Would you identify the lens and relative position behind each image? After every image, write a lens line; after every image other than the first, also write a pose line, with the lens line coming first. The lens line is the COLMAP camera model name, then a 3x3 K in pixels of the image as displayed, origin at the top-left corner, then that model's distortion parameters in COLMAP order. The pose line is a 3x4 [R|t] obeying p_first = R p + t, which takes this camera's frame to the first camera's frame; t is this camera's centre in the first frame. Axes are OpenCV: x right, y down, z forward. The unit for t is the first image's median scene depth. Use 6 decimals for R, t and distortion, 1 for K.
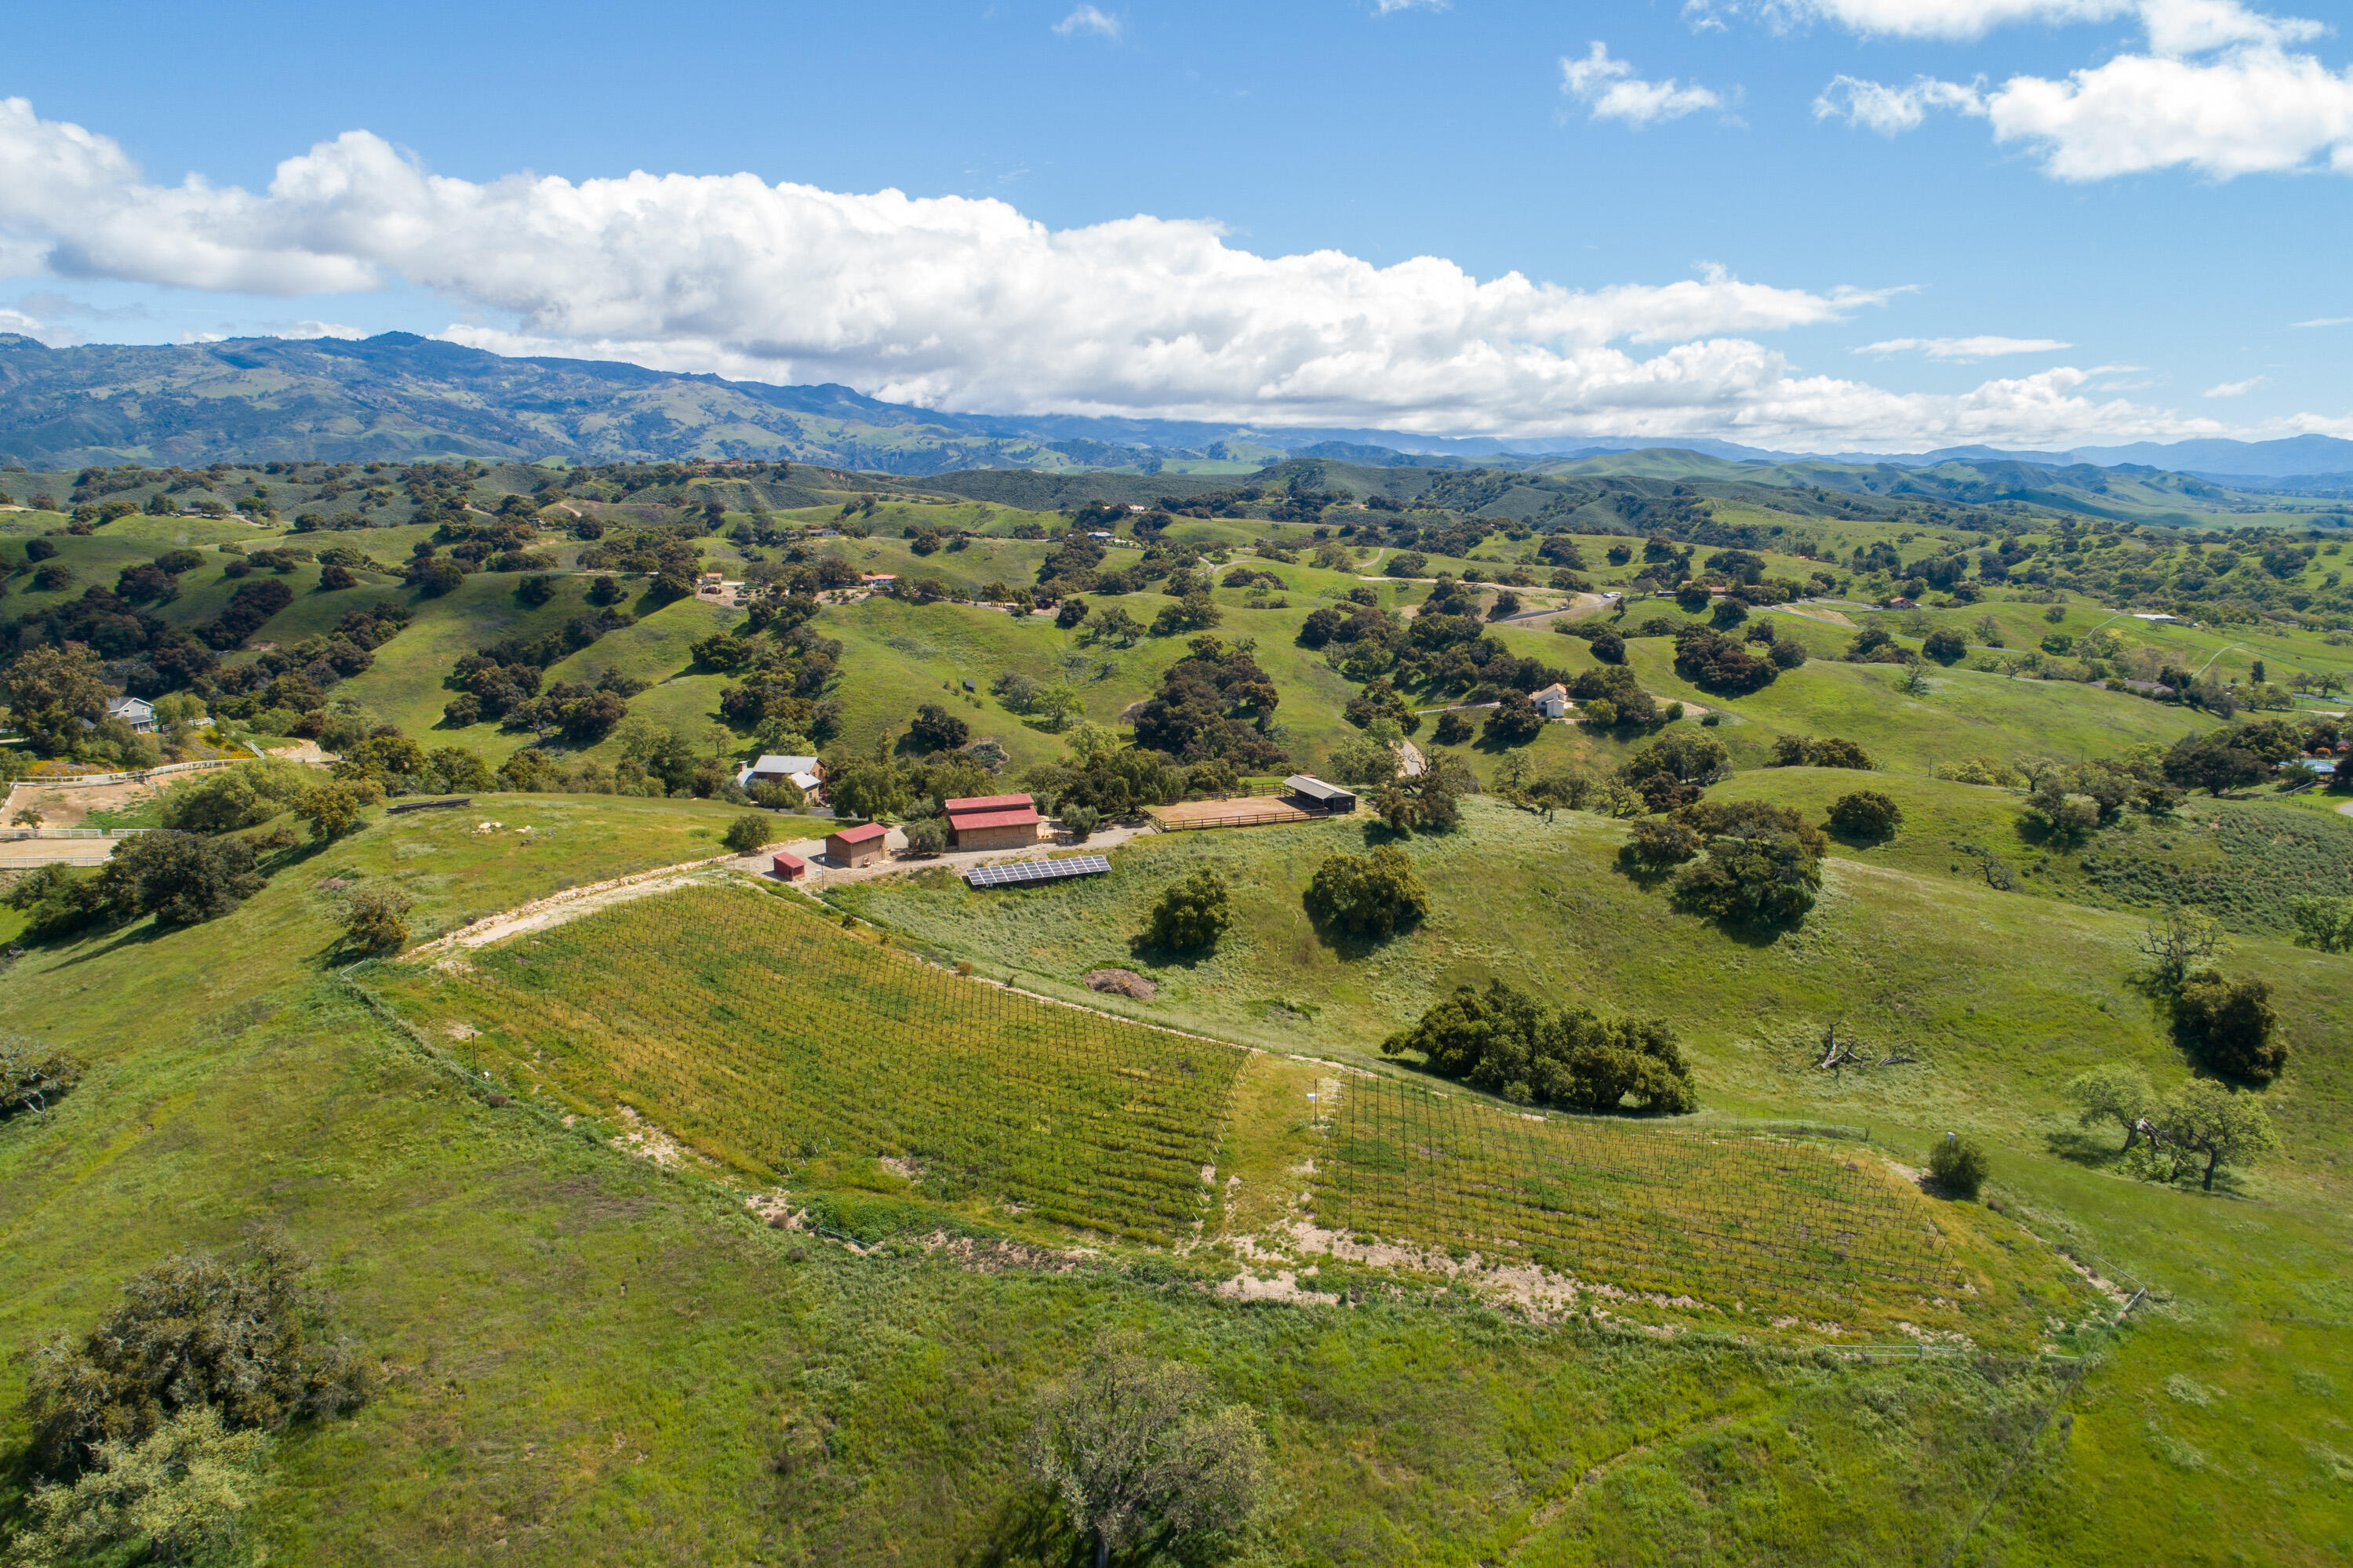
lens RADIAL K [[1577.7, 0, 1171.9], [0, 1577.7, 775.6], [0, 0, 1]] dist [0.000754, 0.002815]
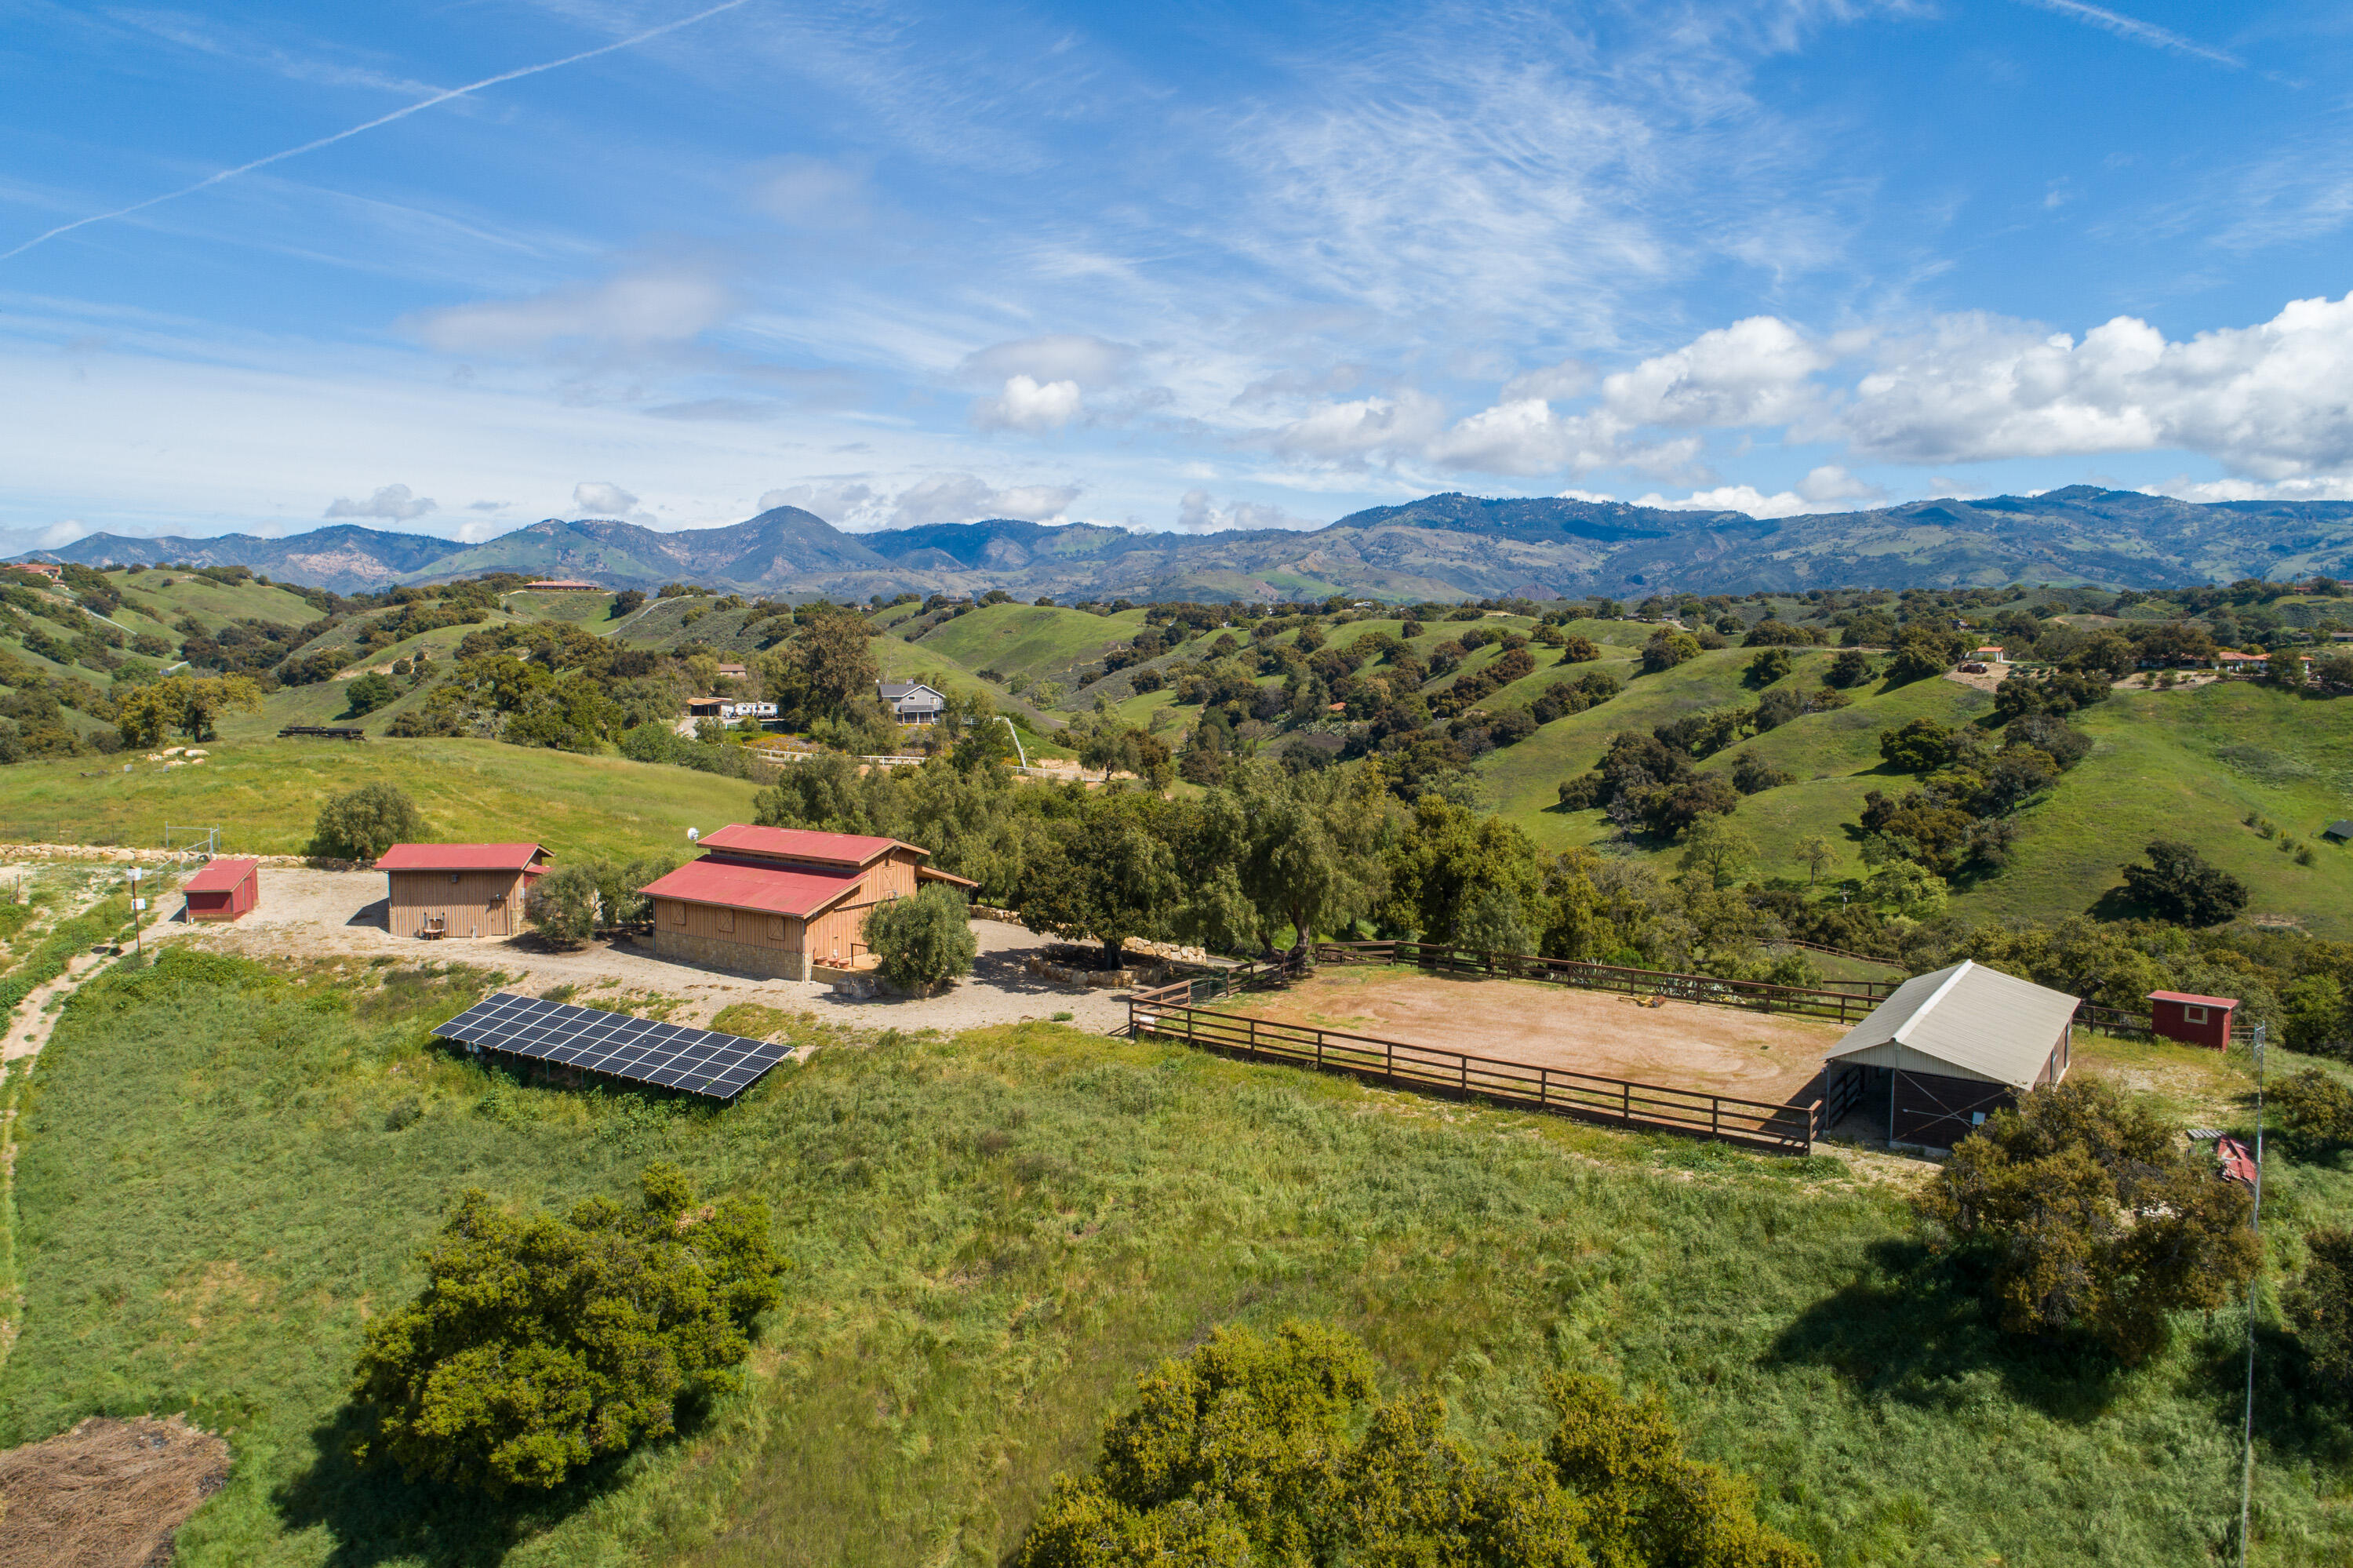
lens RADIAL K [[1577.7, 0, 1171.9], [0, 1577.7, 775.6], [0, 0, 1]] dist [0.000754, 0.002815]
pose [[0.566809, 0.075261, -0.820404, 0.087471], [-0.156615, 0.987503, -0.017614, -0.002163], [0.808825, 0.138472, 0.571513, 0.320522]]
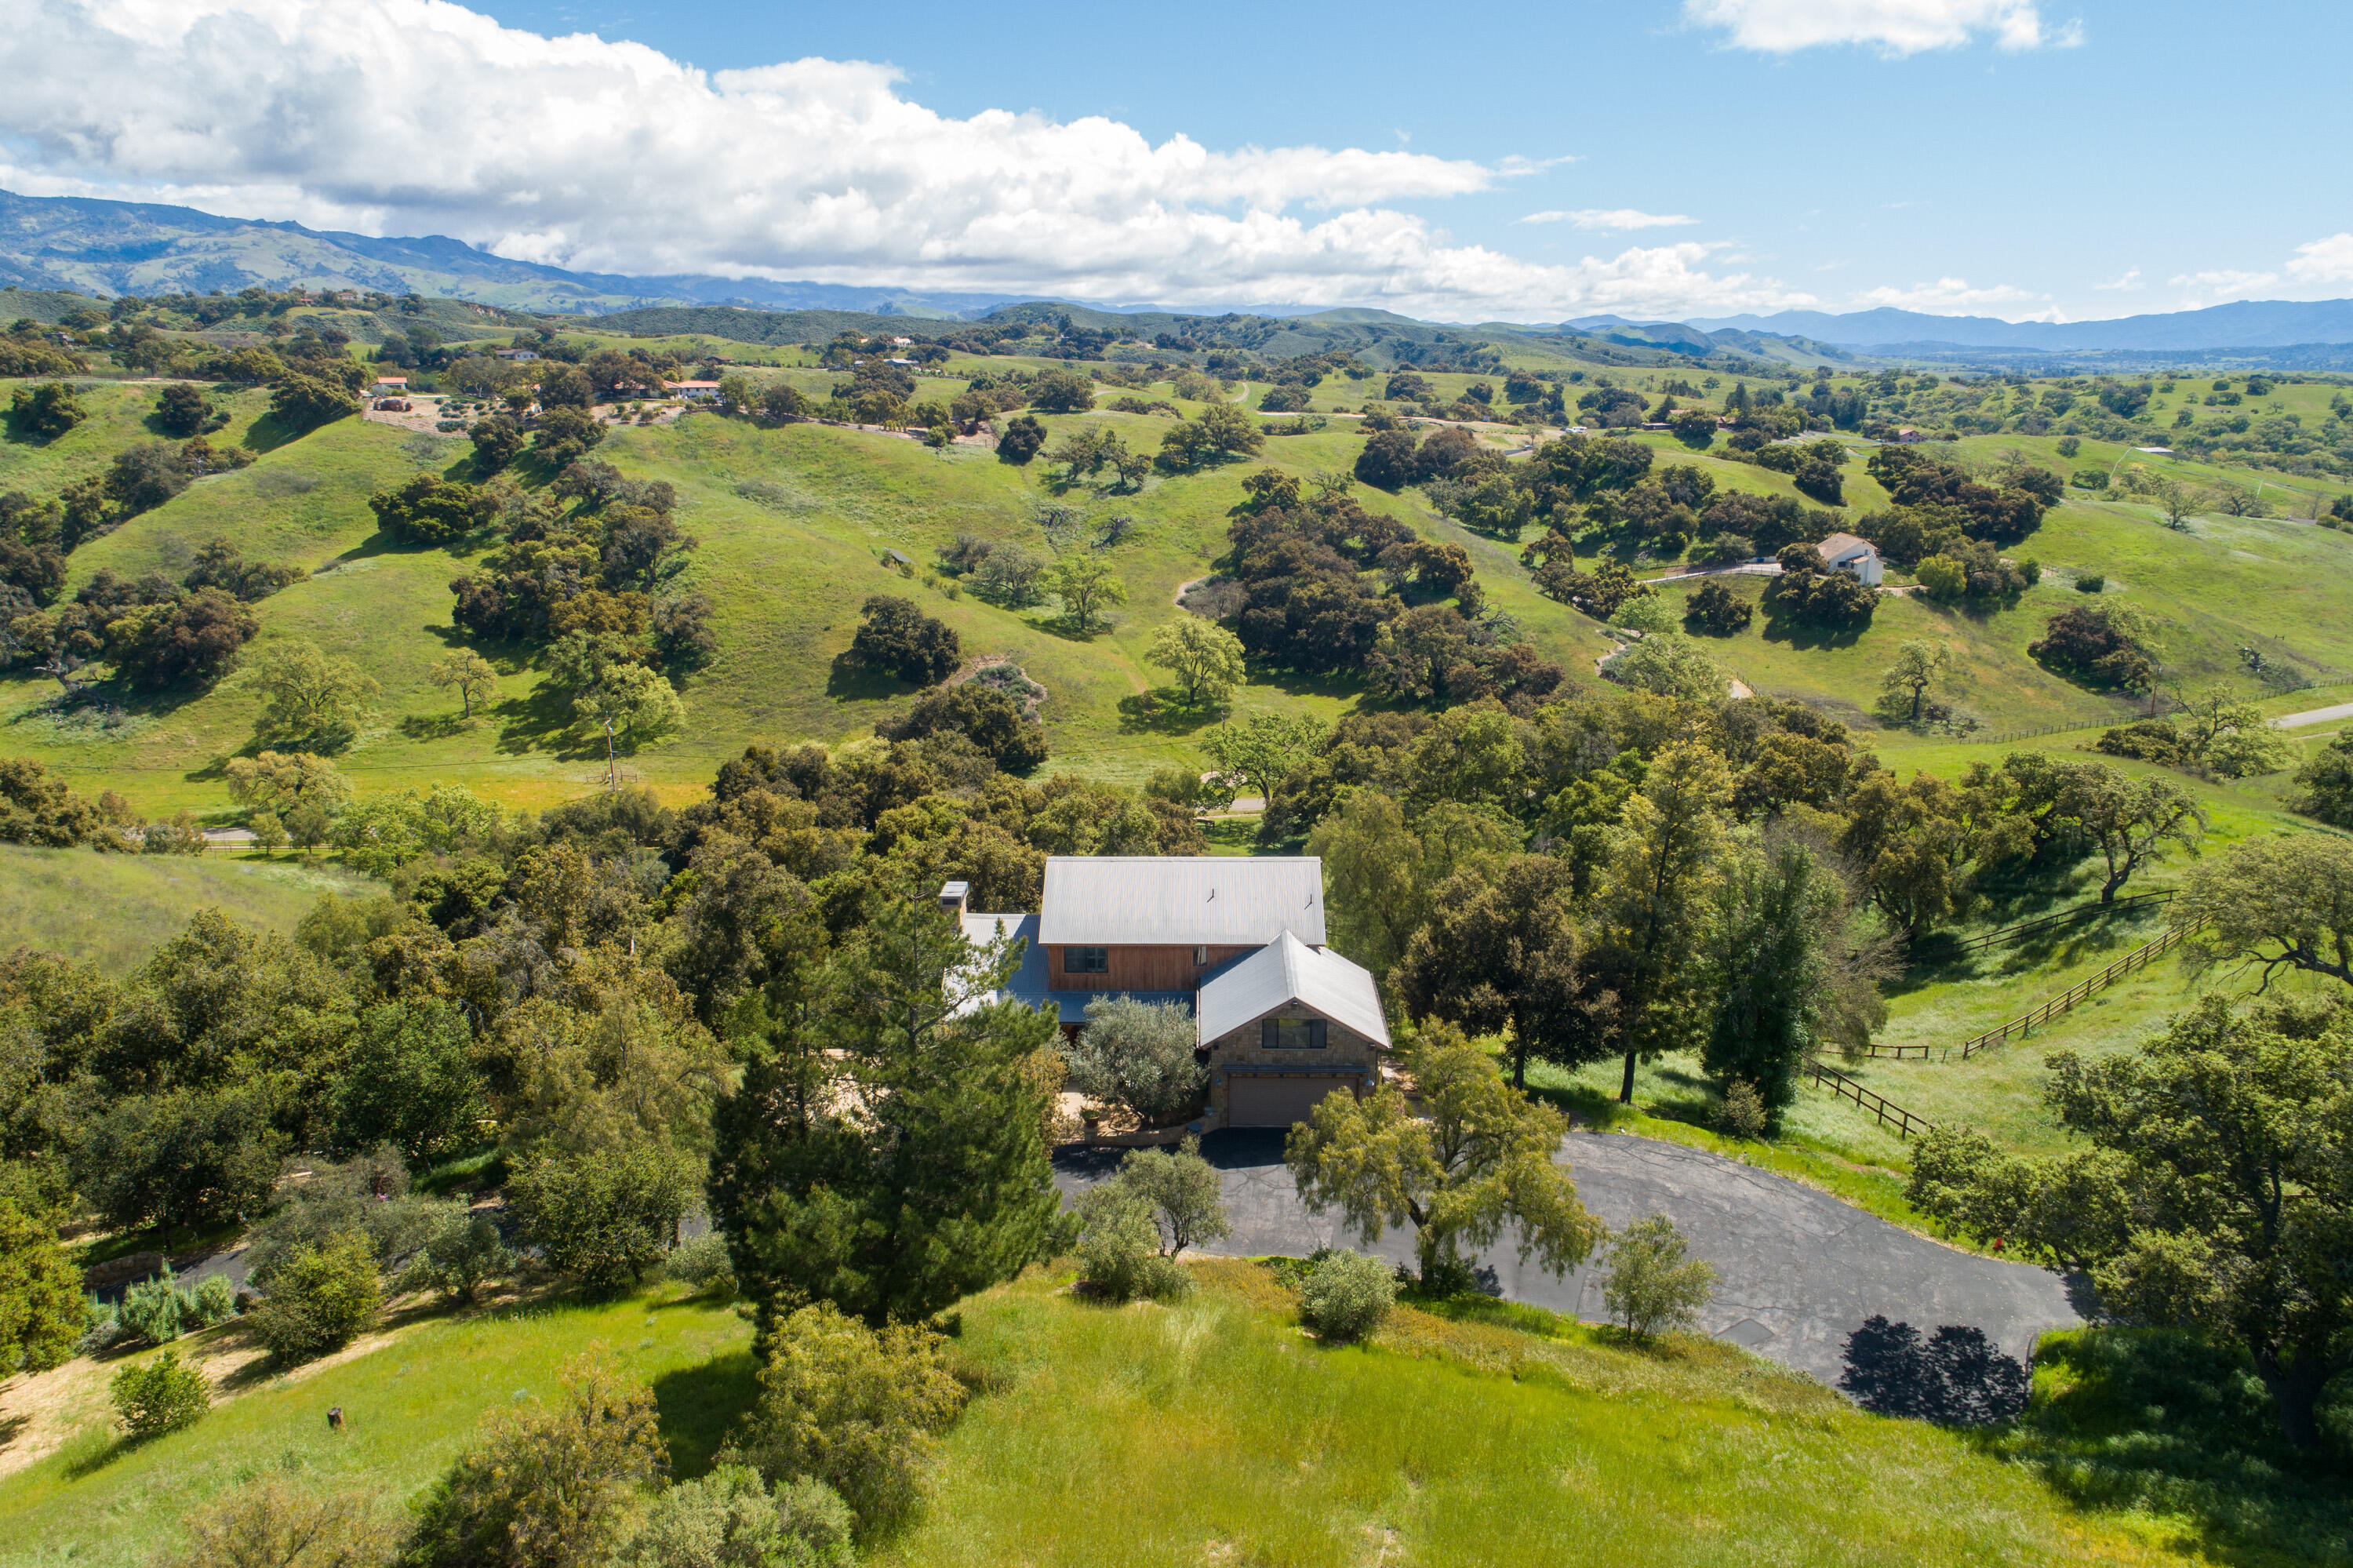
lens RADIAL K [[1577.7, 0, 1171.9], [0, 1577.7, 775.6], [0, 0, 1]] dist [0.000754, 0.002815]
pose [[0.977786, -0.053849, 0.202568, -0.141390], [0.037870, 0.995917, 0.081948, -0.020783], [-0.206154, -0.072456, 0.975833, 0.382819]]
